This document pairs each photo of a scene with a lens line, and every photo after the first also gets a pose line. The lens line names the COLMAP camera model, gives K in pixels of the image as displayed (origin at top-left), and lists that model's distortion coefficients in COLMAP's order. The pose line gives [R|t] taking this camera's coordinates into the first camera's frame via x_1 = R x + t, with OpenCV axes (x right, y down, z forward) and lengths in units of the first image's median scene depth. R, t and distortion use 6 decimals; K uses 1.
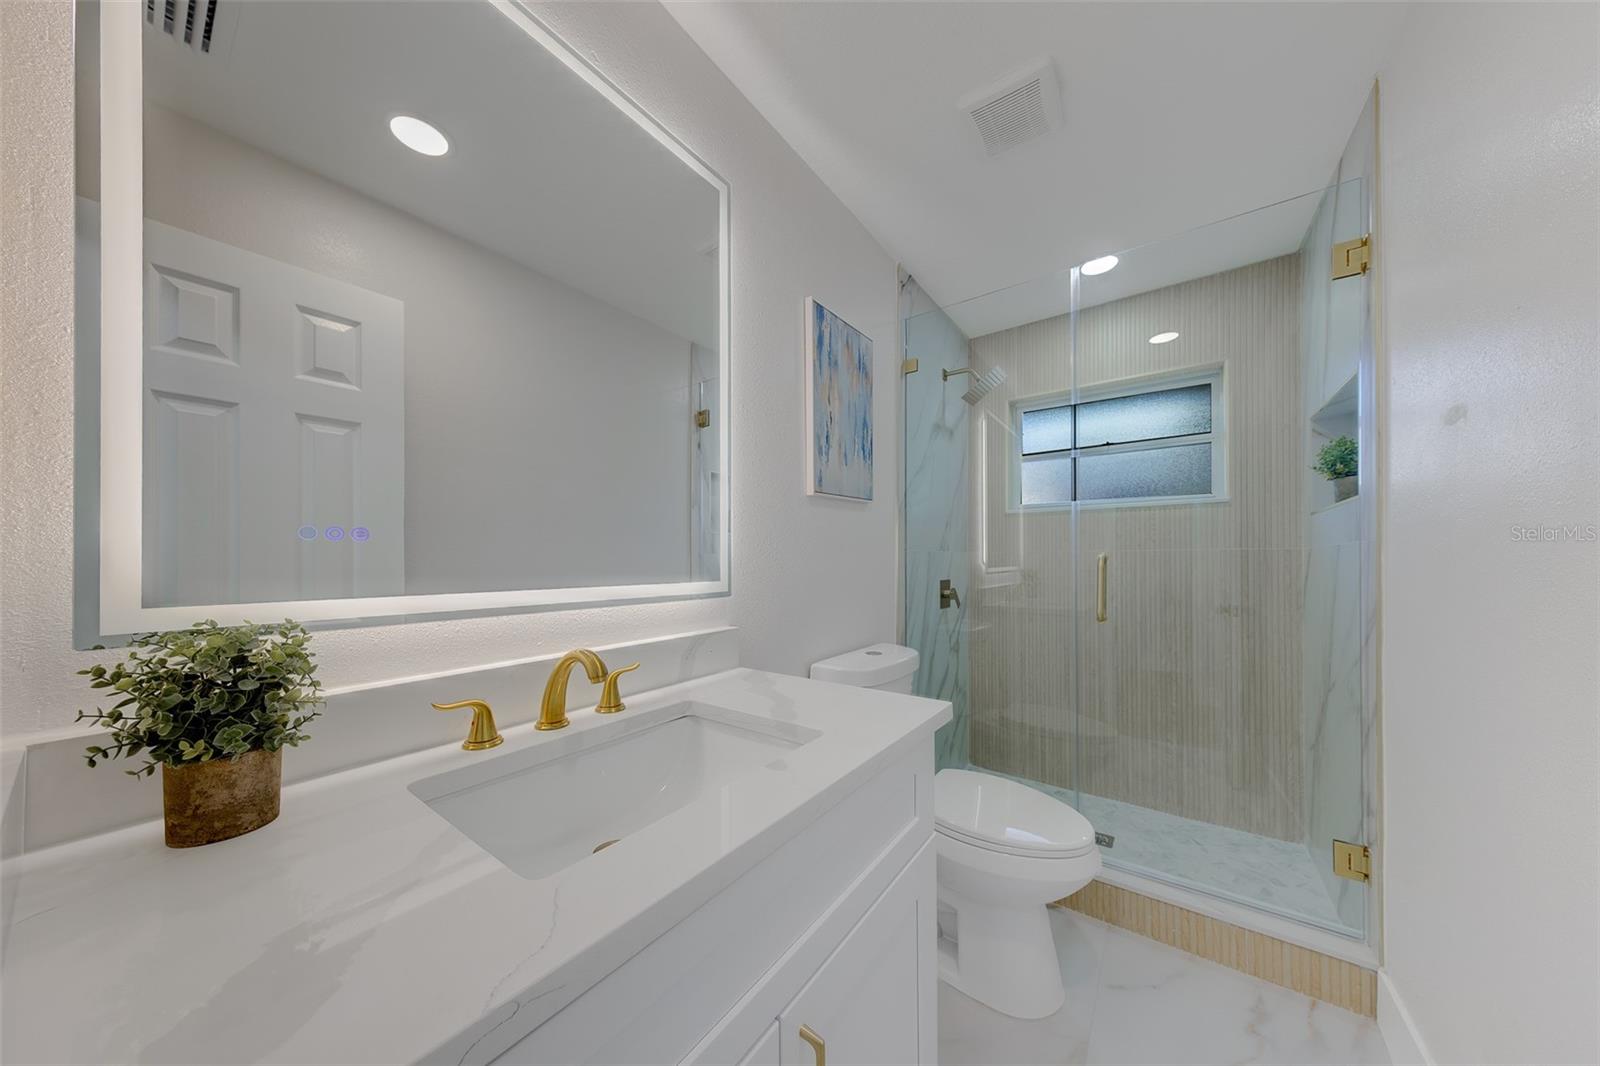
lens RADIAL K [[511.2, 0, 802.1], [0, 511.2, 554.6], [0, 0, 1]] dist [0.011020, -0.000099]
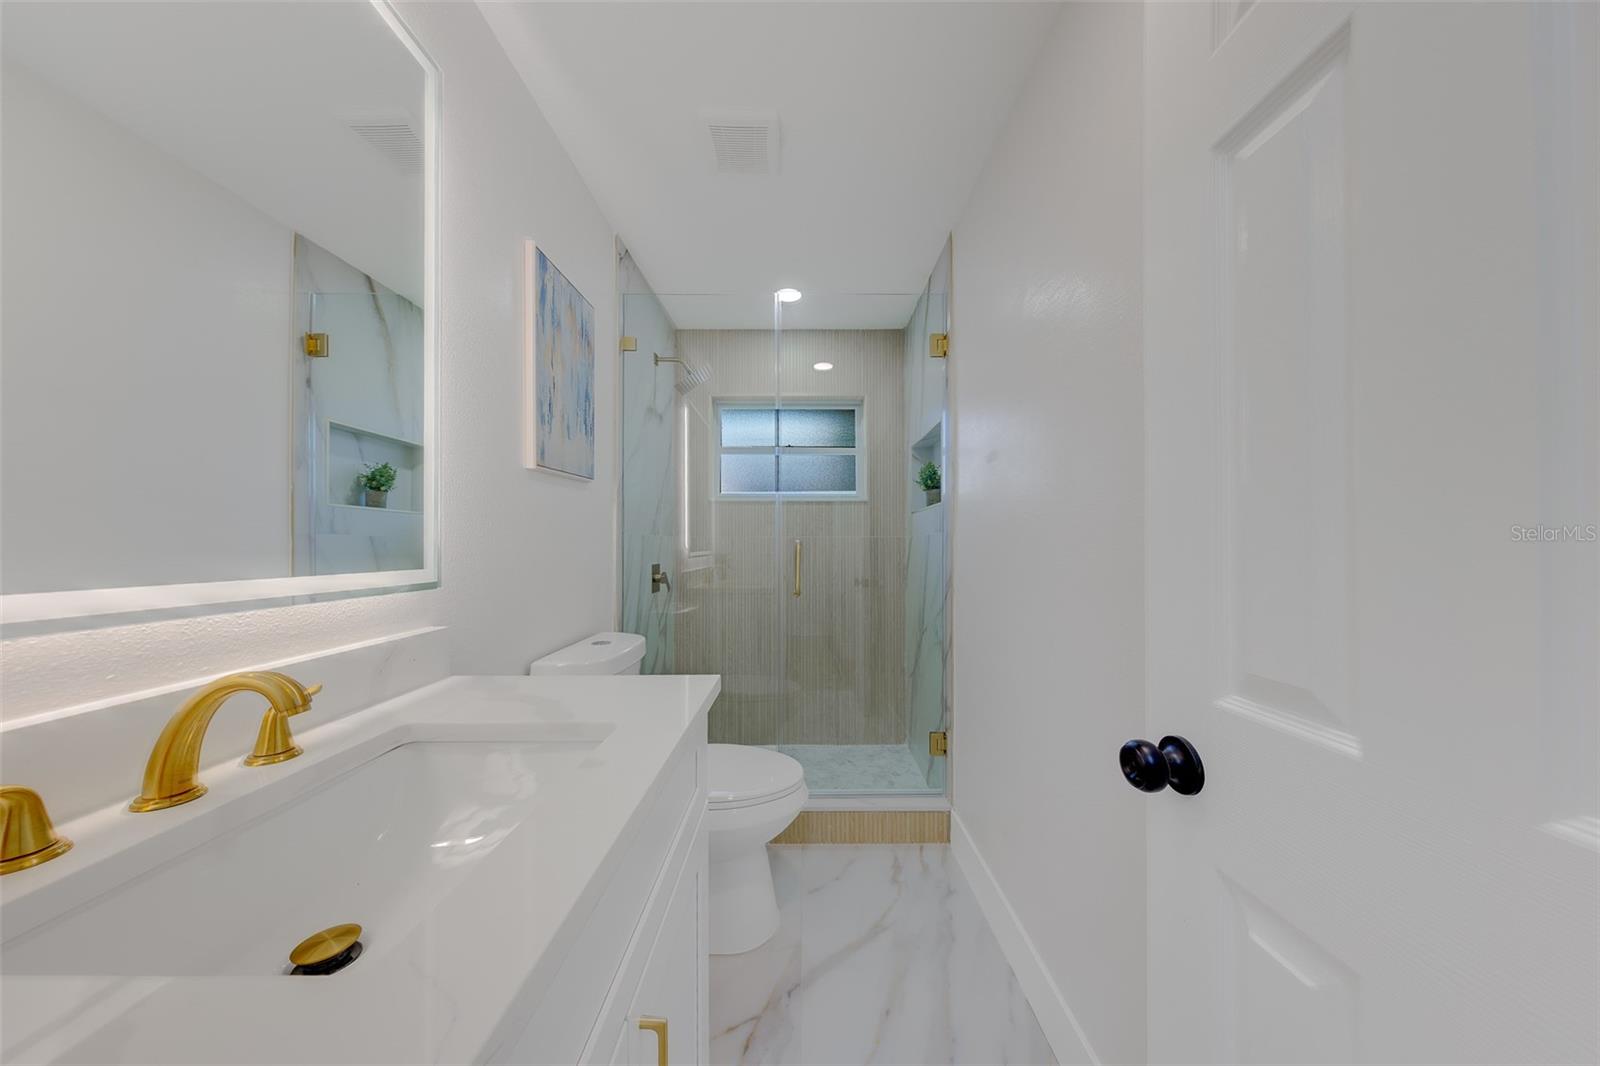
lens RADIAL K [[518.0, 0, 812.5], [0, 518.0, 537.5], [0, 0, 1]] dist [0.009385, -0.000121]
pose [[0.803068, 0.011606, 0.595775, -0.109257], [-0.008599, 0.999932, -0.007889, 0.003777], [-0.595826, 0.001212, 0.803113, 0.004415]]
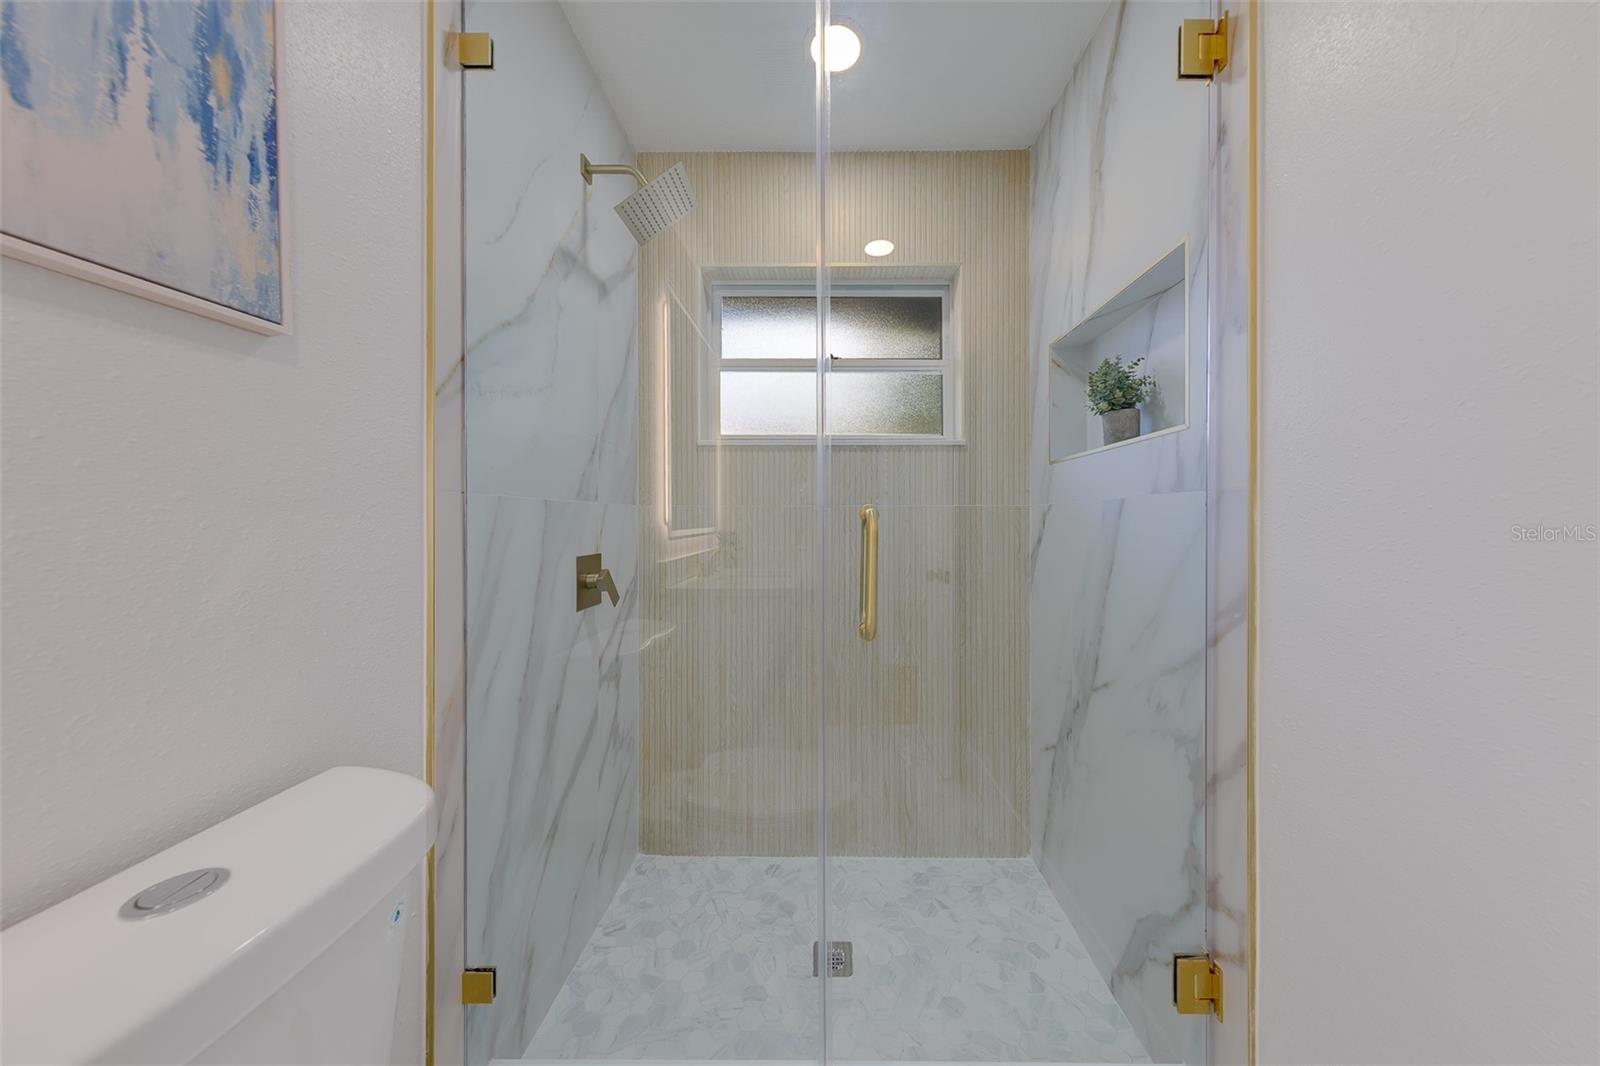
lens RADIAL K [[518.0, 0, 812.5], [0, 518.0, 537.5], [0, 0, 1]] dist [0.009385, -0.000121]
pose [[0.831126, -0.016817, 0.555830, 0.238138], [-0.009740, 0.998949, 0.044789, 0.006311], [-0.555999, -0.042639, 0.830089, 0.579309]]
